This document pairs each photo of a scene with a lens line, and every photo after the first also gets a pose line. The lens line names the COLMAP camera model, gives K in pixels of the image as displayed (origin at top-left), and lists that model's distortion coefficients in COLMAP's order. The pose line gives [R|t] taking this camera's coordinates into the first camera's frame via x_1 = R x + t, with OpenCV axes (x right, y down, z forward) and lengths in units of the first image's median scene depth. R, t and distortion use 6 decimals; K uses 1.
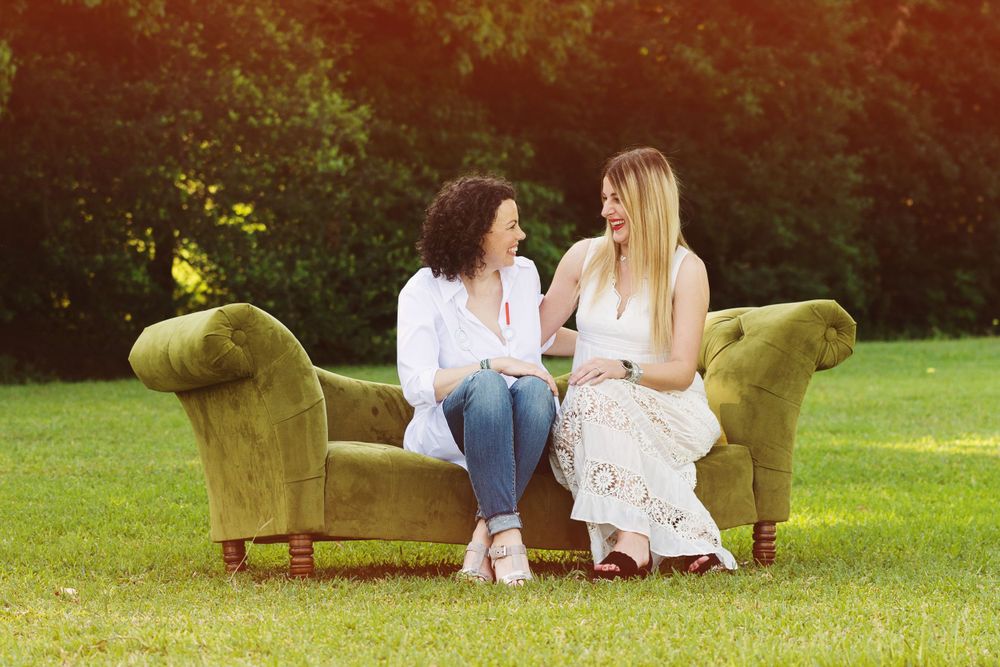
lens RADIAL K [[5658.0, 0, 500.0], [0, 5658.0, 333.5], [0, 0, 1]] dist [-0.498675, -15.306495]
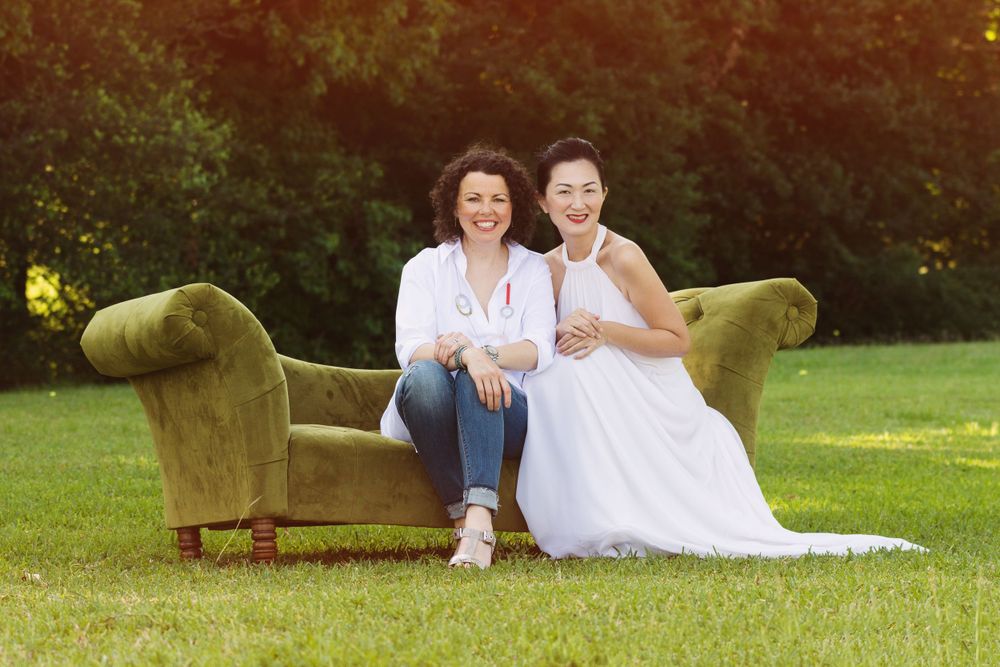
lens RADIAL K [[5287.6, 0, 500.0], [0, 5287.6, 333.5], [0, 0, 1]] dist [-0.285499, -13.838727]
pose [[0.998855, -0.007776, 0.047197, -0.019904], [0.008190, 0.999930, -0.008576, 0.006203], [-0.047127, 0.008953, 0.998849, 0.043689]]
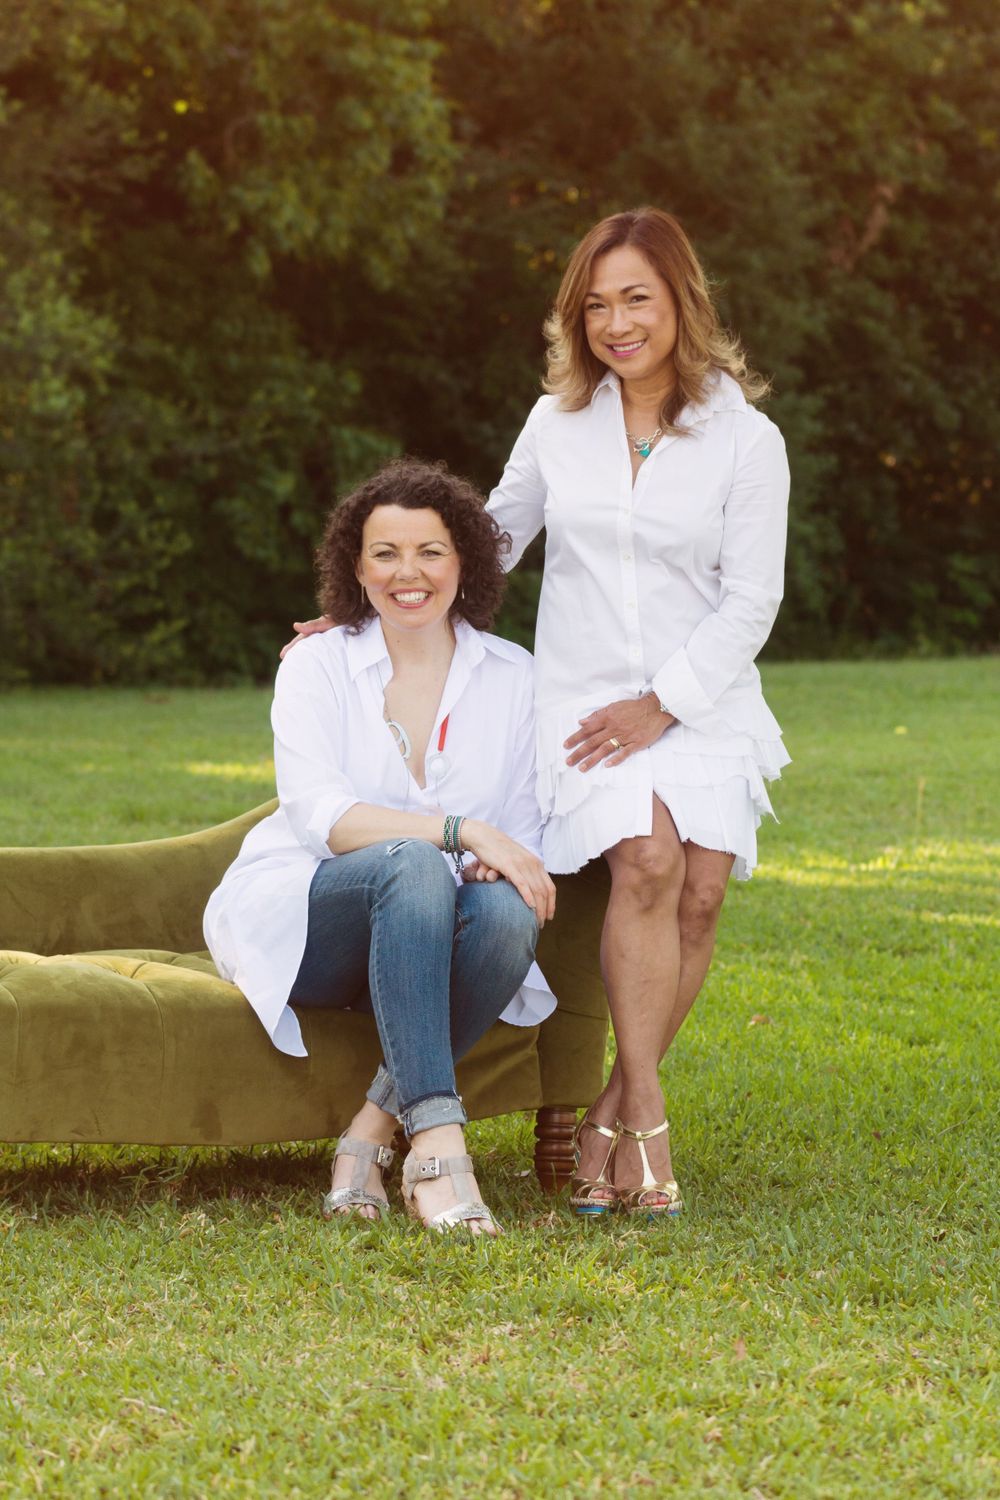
lens RADIAL K [[6450.4, 0, 500.0], [0, 6450.4, 750.0], [0, 0, 1]] dist [0.148148, -0.118156]
pose [[0.999867, 0.014486, 0.007543, 0.019783], [-0.014700, 0.999468, 0.029116, -0.011001], [-0.007117, -0.029223, 0.999548, 0.200808]]
